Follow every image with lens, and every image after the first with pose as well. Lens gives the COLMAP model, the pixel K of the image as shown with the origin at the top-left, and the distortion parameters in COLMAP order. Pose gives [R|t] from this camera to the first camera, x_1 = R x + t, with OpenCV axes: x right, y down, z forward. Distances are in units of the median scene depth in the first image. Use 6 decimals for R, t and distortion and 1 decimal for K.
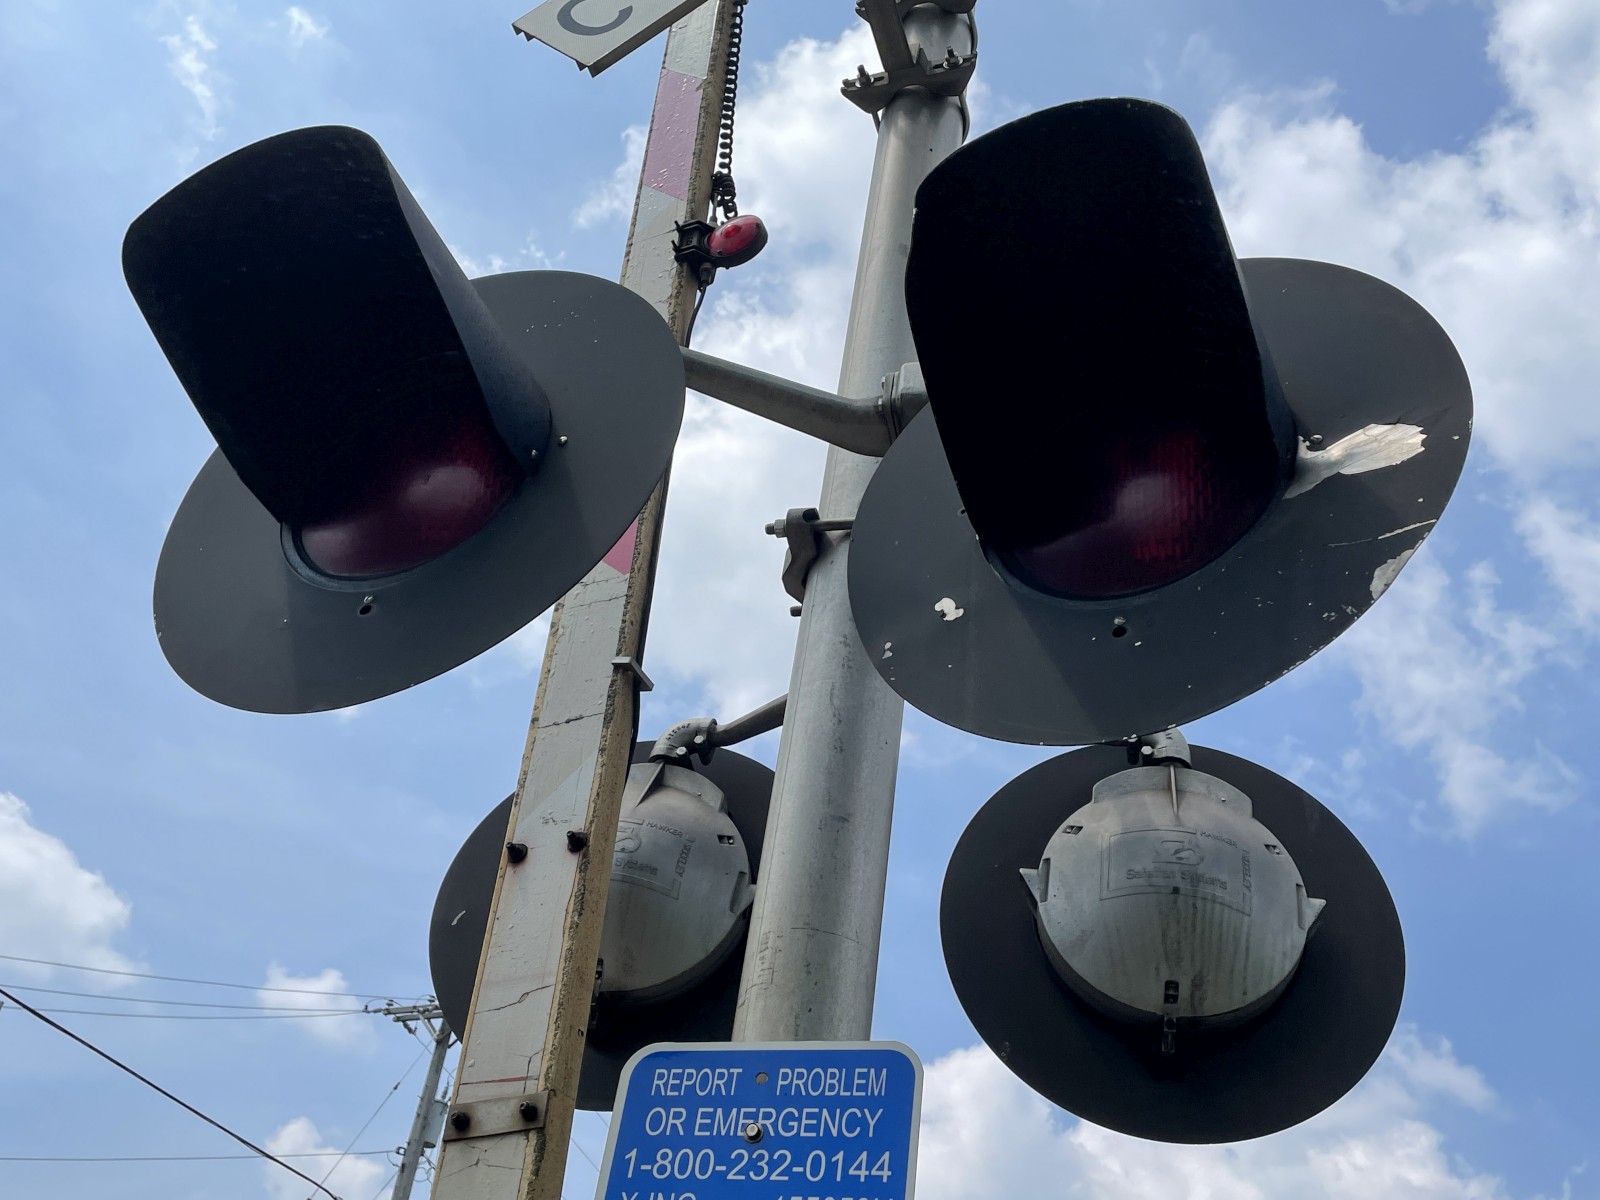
lens RADIAL K [[1538.1, 0, 805.7], [0, 1538.1, 599.1], [0, 0, 1]] dist [0.055793, -0.006379]
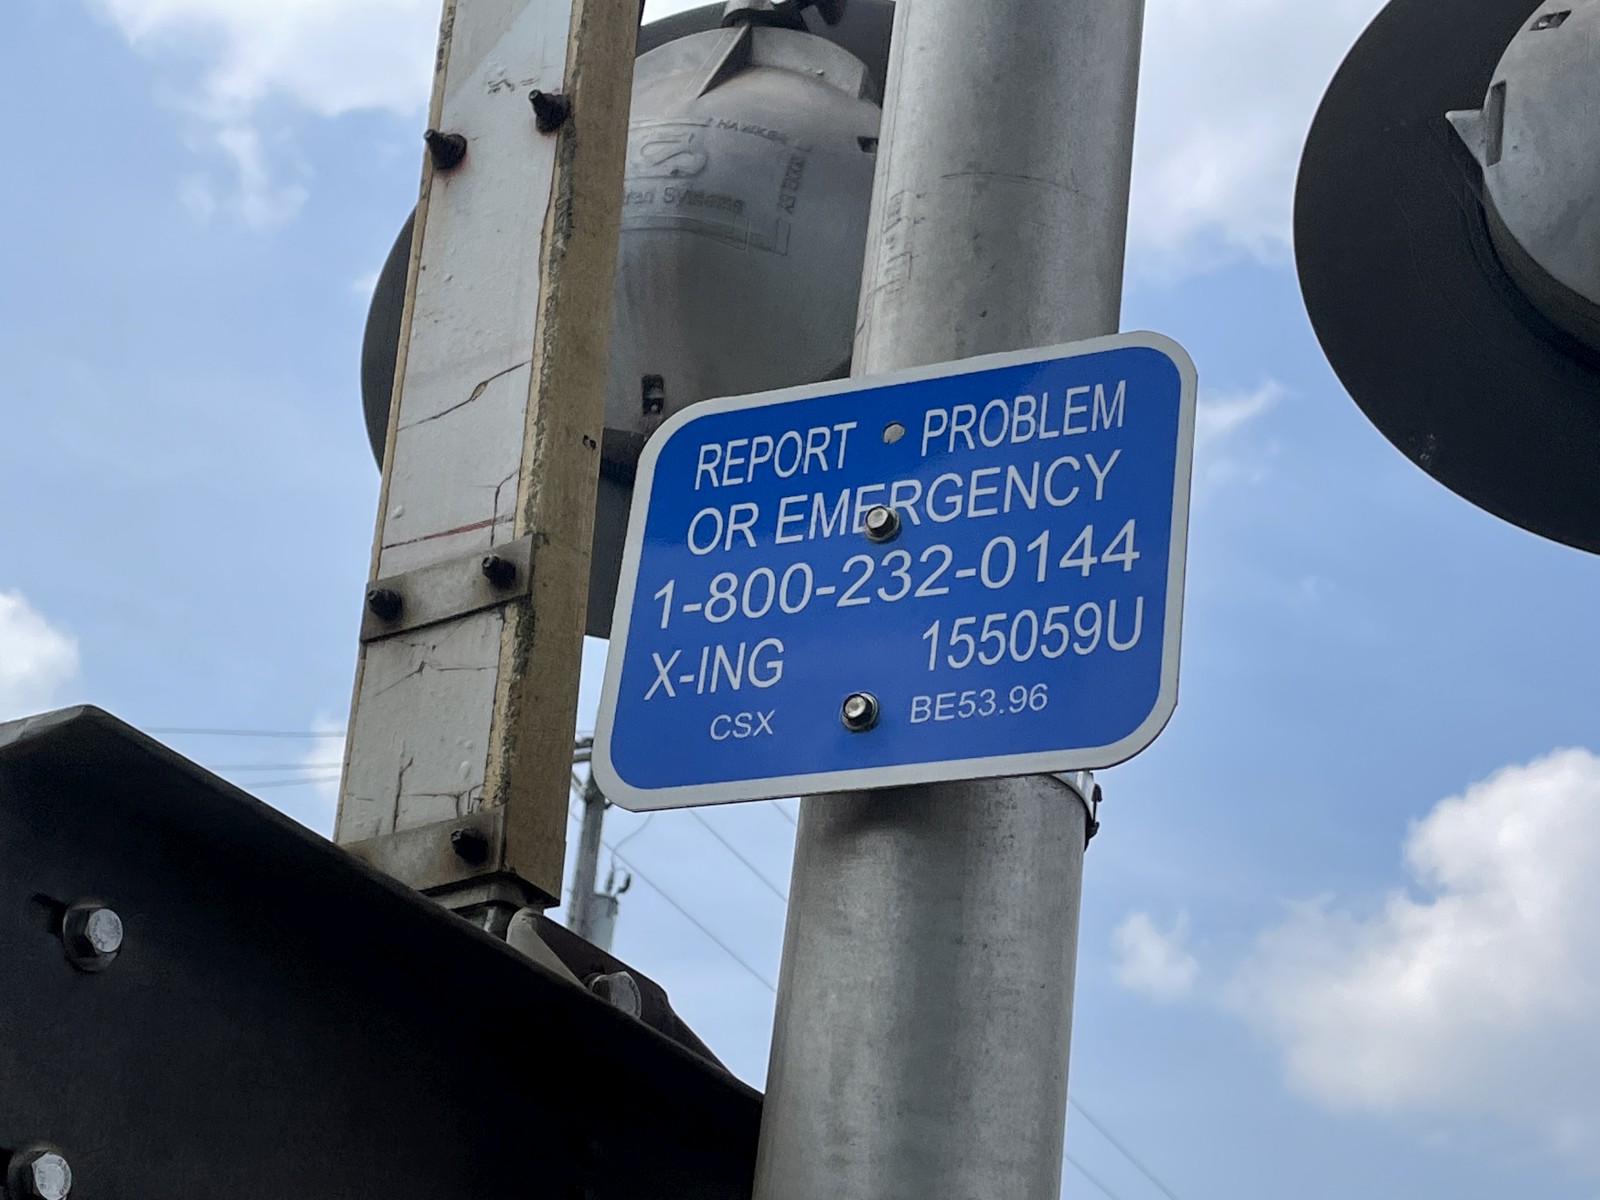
lens RADIAL K [[2767.3, 0, 800.0], [0, 2767.3, 600.0], [0, 0, 1]] dist [0.131329, -0.196194]
pose [[0.985162, -0.087111, -0.147876, 0.074006], [0.115838, 0.973252, 0.198399, 0.176065], [0.126638, -0.212585, 0.968902, 0.078526]]
